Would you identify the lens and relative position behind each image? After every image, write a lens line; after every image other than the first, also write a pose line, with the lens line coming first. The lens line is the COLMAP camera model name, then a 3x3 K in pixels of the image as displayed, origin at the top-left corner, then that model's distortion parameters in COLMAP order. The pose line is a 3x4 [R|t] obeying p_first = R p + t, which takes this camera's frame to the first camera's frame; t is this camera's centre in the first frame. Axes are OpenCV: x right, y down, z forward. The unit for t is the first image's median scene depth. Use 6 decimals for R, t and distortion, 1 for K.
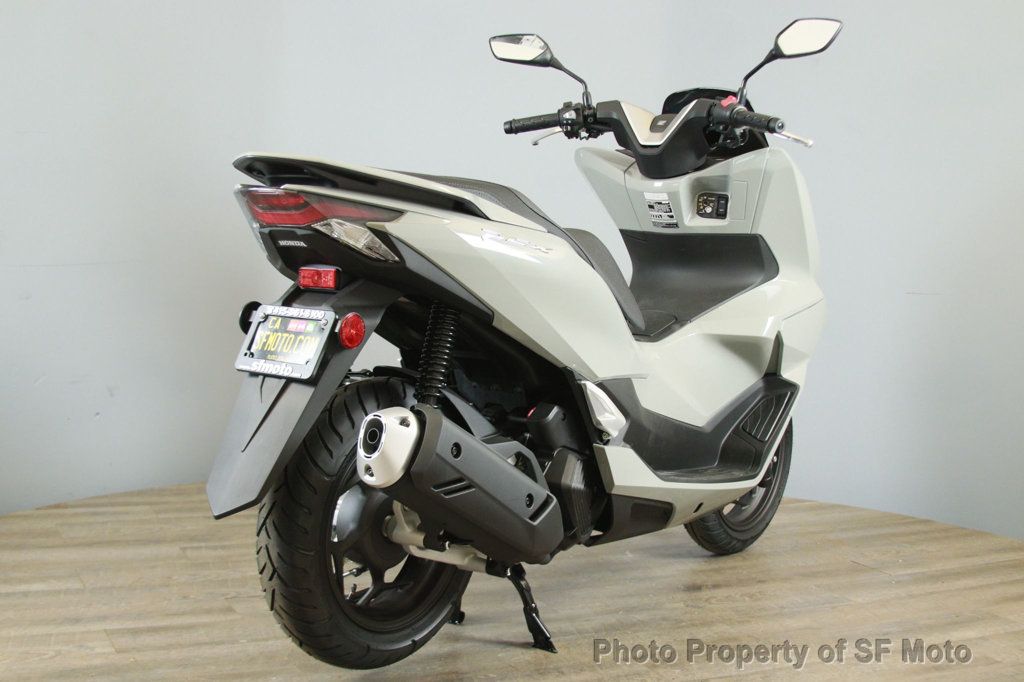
lens RADIAL K [[1375.2, 0, 512.0], [0, 1375.2, 341.0], [0, 0, 1]] dist [-0.007173, -0.015573]
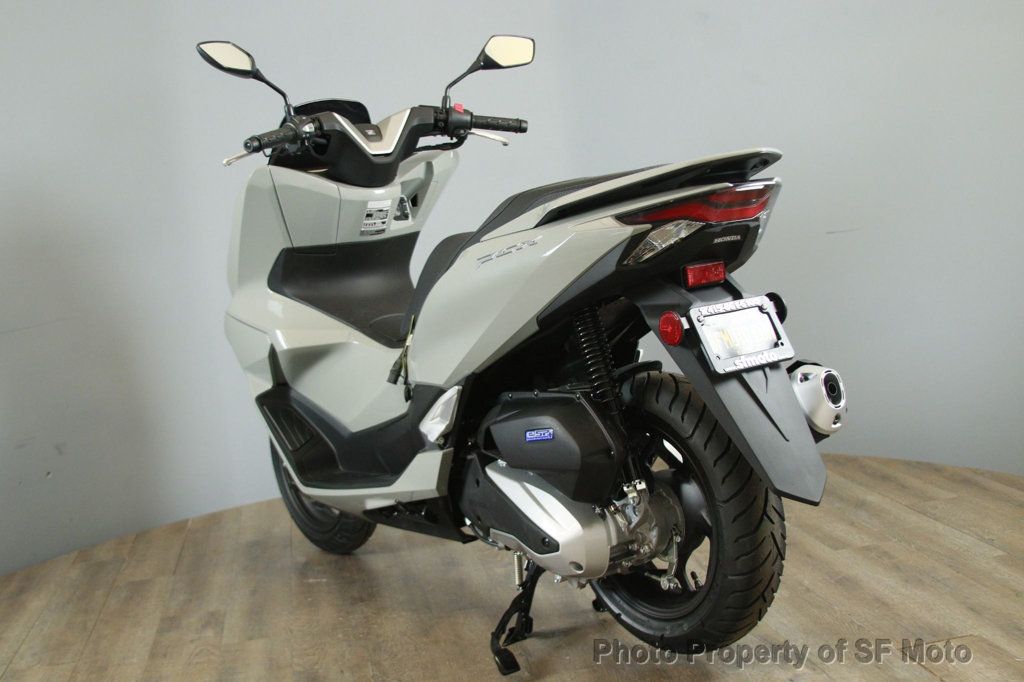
lens RADIAL K [[1375.2, 0, 512.0], [0, 1375.2, 341.0], [0, 0, 1]] dist [-0.007173, -0.015573]
pose [[0.311884, -0.172735, 0.934286, -0.824104], [0.209845, 0.971575, 0.109579, -0.096995], [-0.926657, 0.161880, 0.339267, 0.578033]]
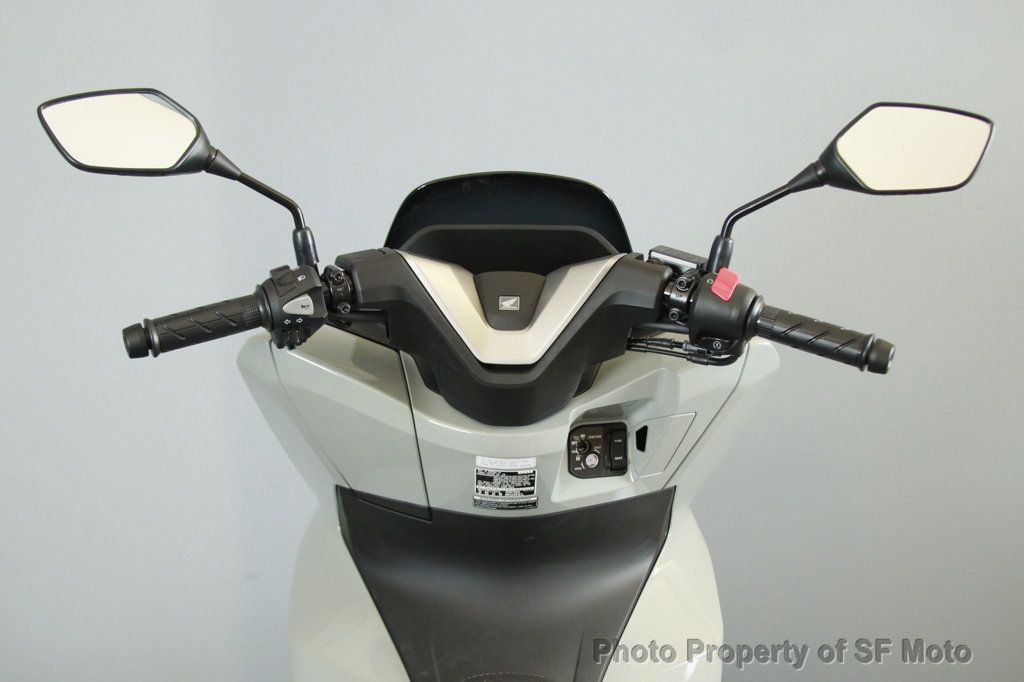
lens RADIAL K [[1579.9, 0, 512.0], [0, 1579.9, 341.0], [0, 0, 1]] dist [-0.003711, 0.044890]
pose [[0.803632, -0.179998, 0.567253, -0.176988], [0.075758, 0.976351, 0.202484, -0.245992], [-0.590285, -0.119748, 0.798263, 0.589256]]
